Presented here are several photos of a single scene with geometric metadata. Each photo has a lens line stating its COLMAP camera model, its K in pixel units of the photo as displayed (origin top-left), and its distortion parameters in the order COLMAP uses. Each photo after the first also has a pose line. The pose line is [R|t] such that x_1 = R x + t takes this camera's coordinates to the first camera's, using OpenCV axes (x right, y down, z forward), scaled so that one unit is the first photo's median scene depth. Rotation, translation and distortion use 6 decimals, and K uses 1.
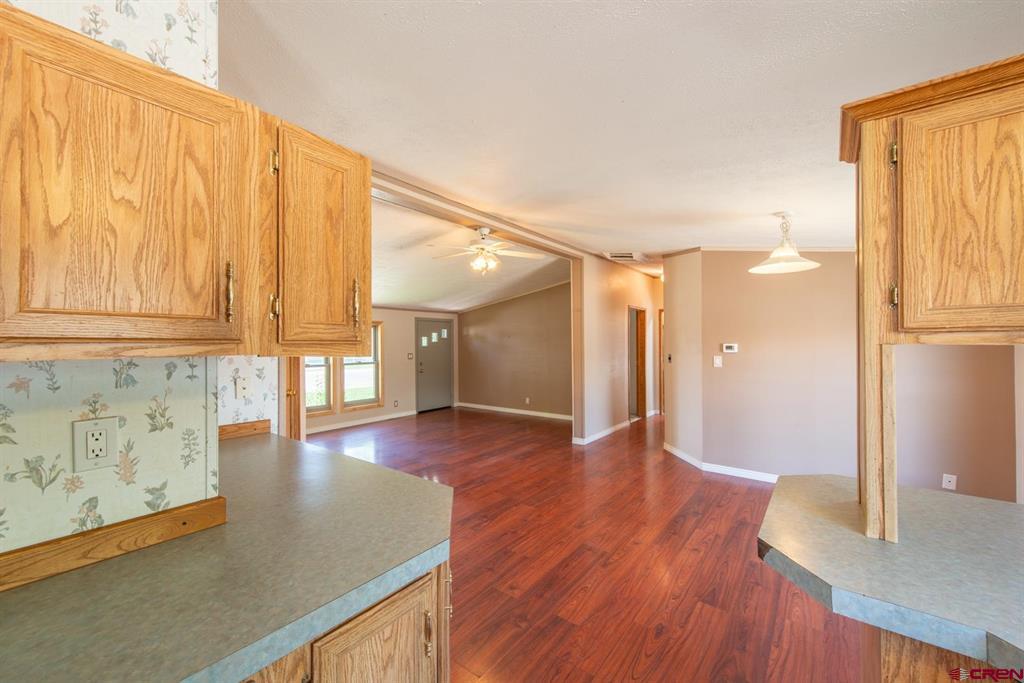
lens RADIAL K [[400.4, 0, 512.4], [0, 400.4, 340.8], [0, 0, 1]] dist [0.012566, -0.003566]
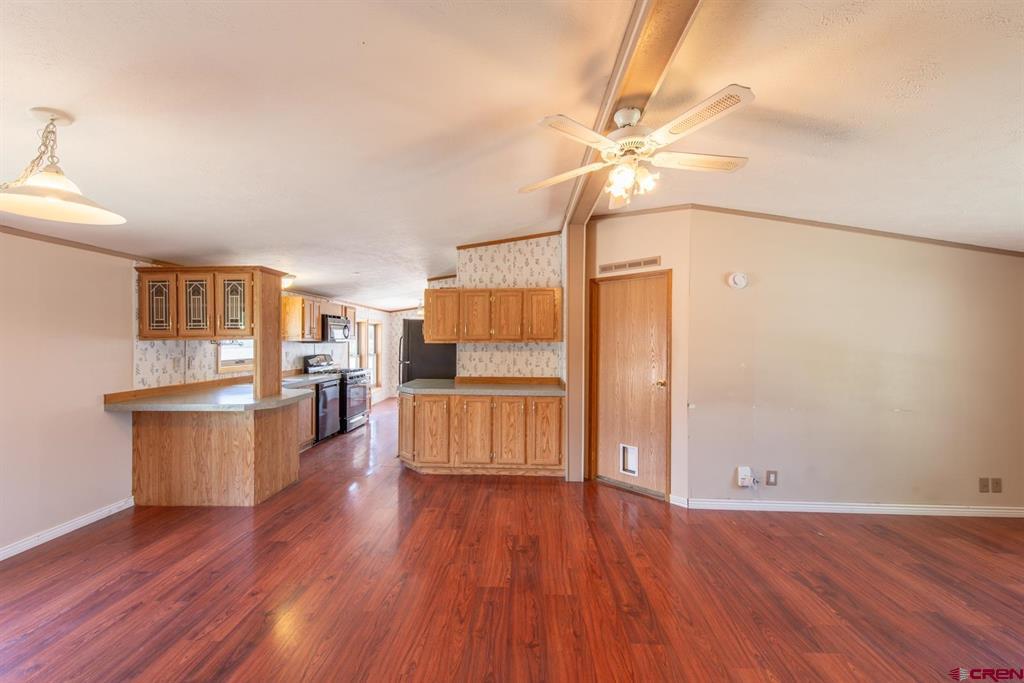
lens RADIAL K [[400.4, 0, 513.7], [0, 400.4, 340.0], [0, 0, 1]] dist [0.012566, -0.003566]
pose [[-0.806179, 0.001899, -0.591669, 0.250949], [0.003361, 0.999993, -0.001370, 0.004368], [0.591663, -0.003093, -0.806180, 0.960693]]
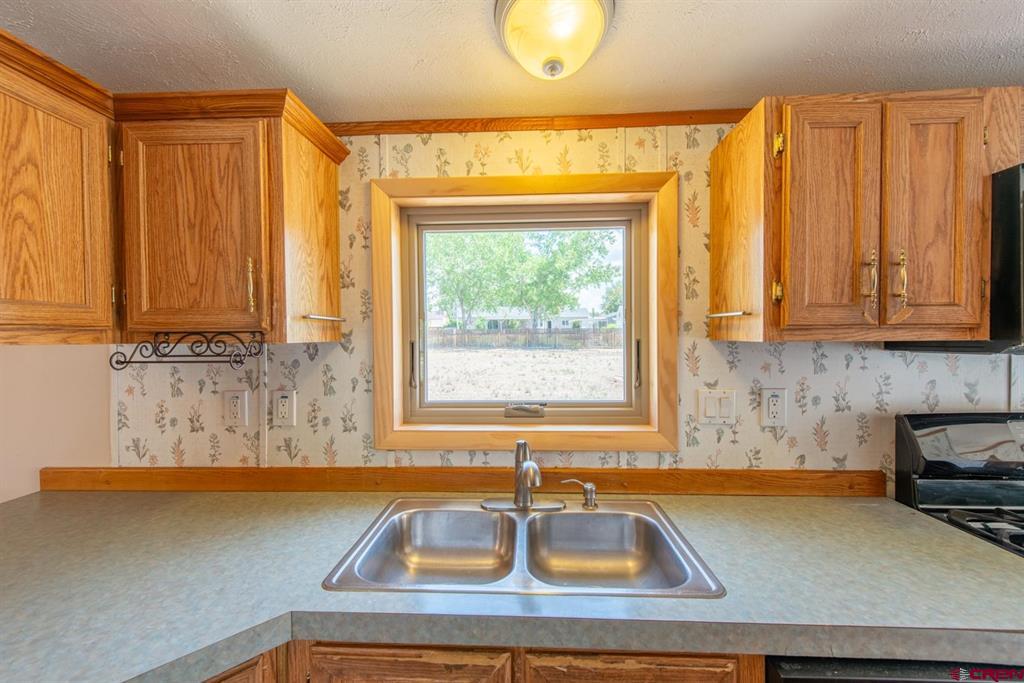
lens RADIAL K [[400.4, 0, 517.5], [0, 400.4, 339.7], [0, 0, 1]] dist [0.012566, -0.003566]
pose [[-0.579201, -0.001917, 0.815182, 0.007809], [0.008274, 0.999932, 0.008231, 0.000341], [-0.815143, 0.011512, -0.579146, 0.063792]]
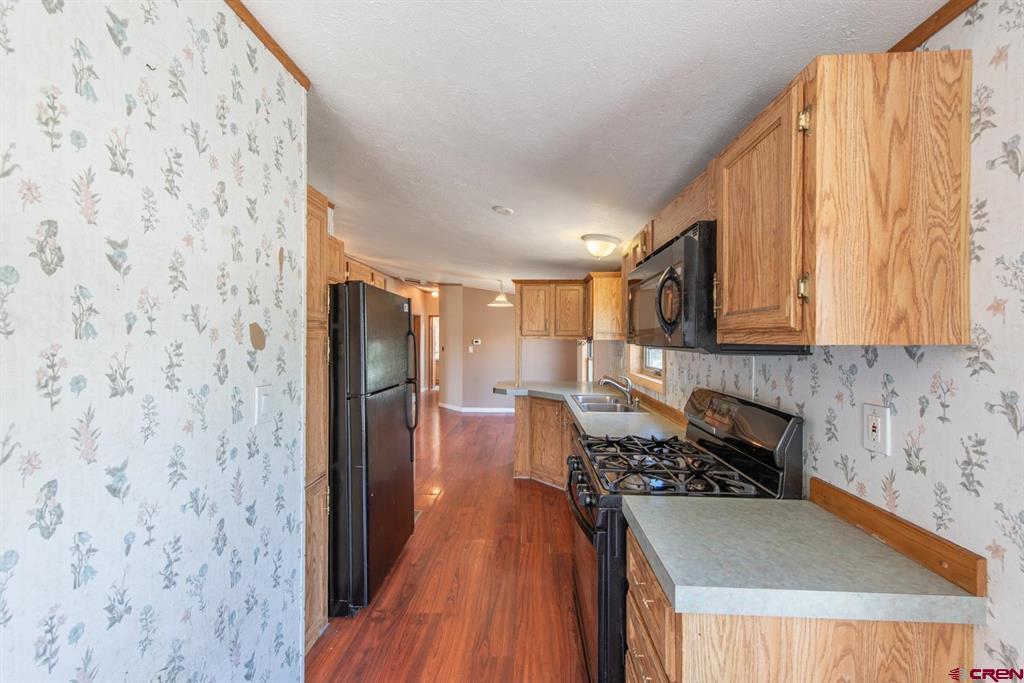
lens RADIAL K [[400.4, 0, 514.9], [0, 400.4, 343.9], [0, 0, 1]] dist [0.012566, -0.003566]
pose [[0.814057, -0.002412, 0.580780, -0.281221], [-0.006918, 0.999880, 0.013850, 0.000321], [-0.580744, -0.015292, 0.813942, -0.434843]]
